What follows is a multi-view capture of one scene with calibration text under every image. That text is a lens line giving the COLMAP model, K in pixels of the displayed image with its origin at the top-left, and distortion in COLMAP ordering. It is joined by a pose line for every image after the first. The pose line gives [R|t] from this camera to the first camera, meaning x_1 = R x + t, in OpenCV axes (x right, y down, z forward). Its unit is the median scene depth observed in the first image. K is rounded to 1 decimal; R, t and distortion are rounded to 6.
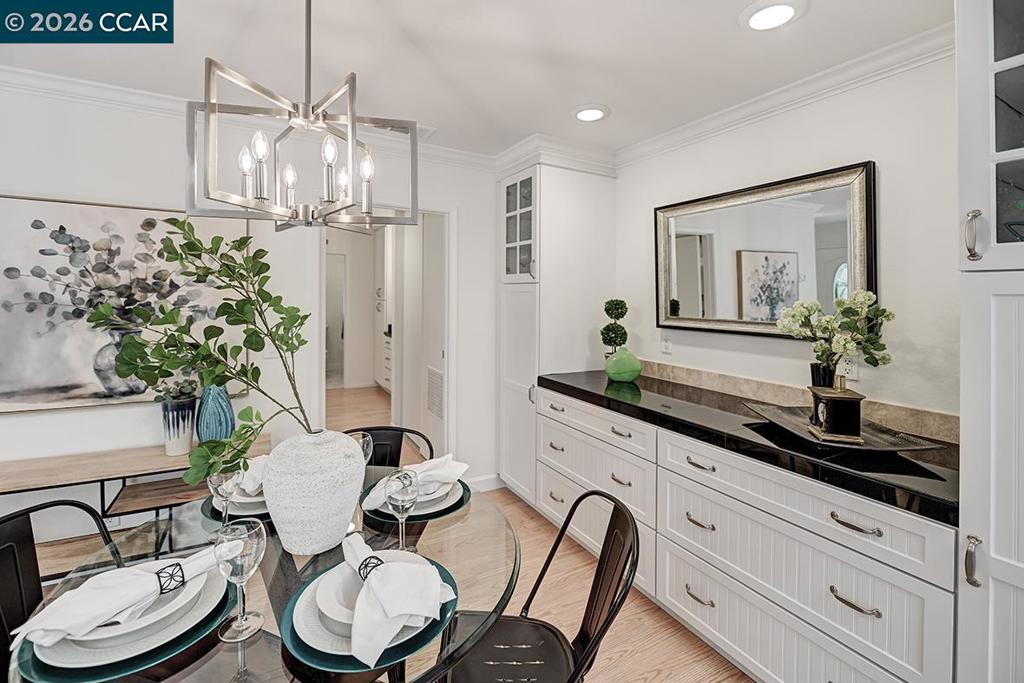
lens RADIAL K [[421.7, 0, 481.4], [0, 421.7, 297.0], [0, 0, 1]] dist [-0.016363, 0.000187]
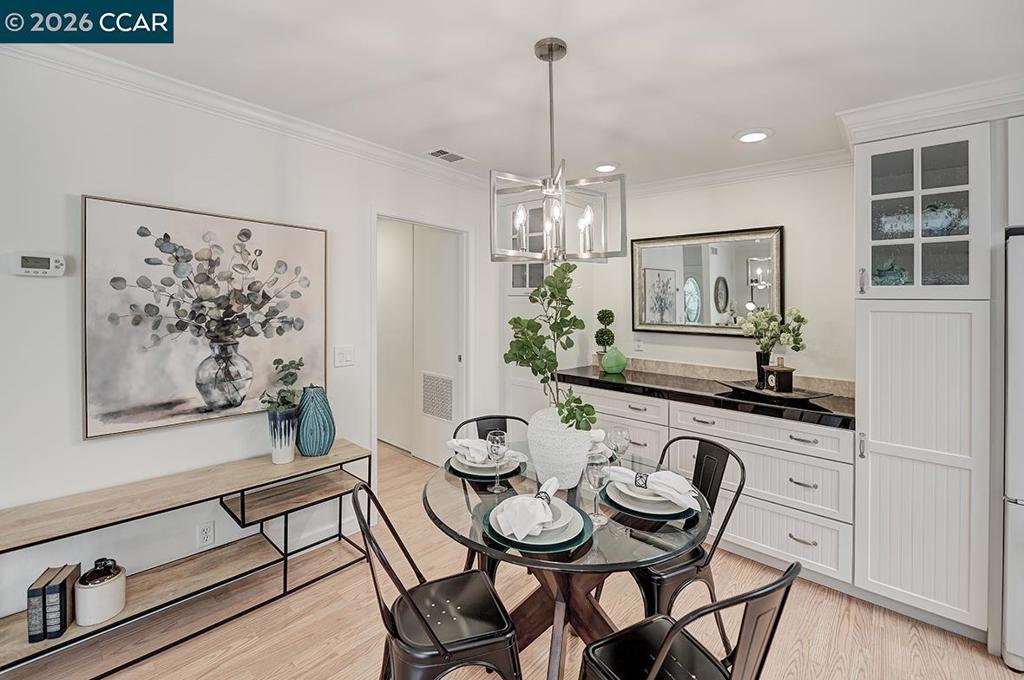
lens RADIAL K [[425.2, 0, 518.8], [0, 425.2, 302.1], [0, 0, 1]] dist [-0.007006, 0.000698]
pose [[0.937986, 0.007235, 0.346598, -0.564933], [-0.006563, 0.999974, -0.003111, -0.016748], [-0.346612, 0.000643, 0.938008, -0.181011]]
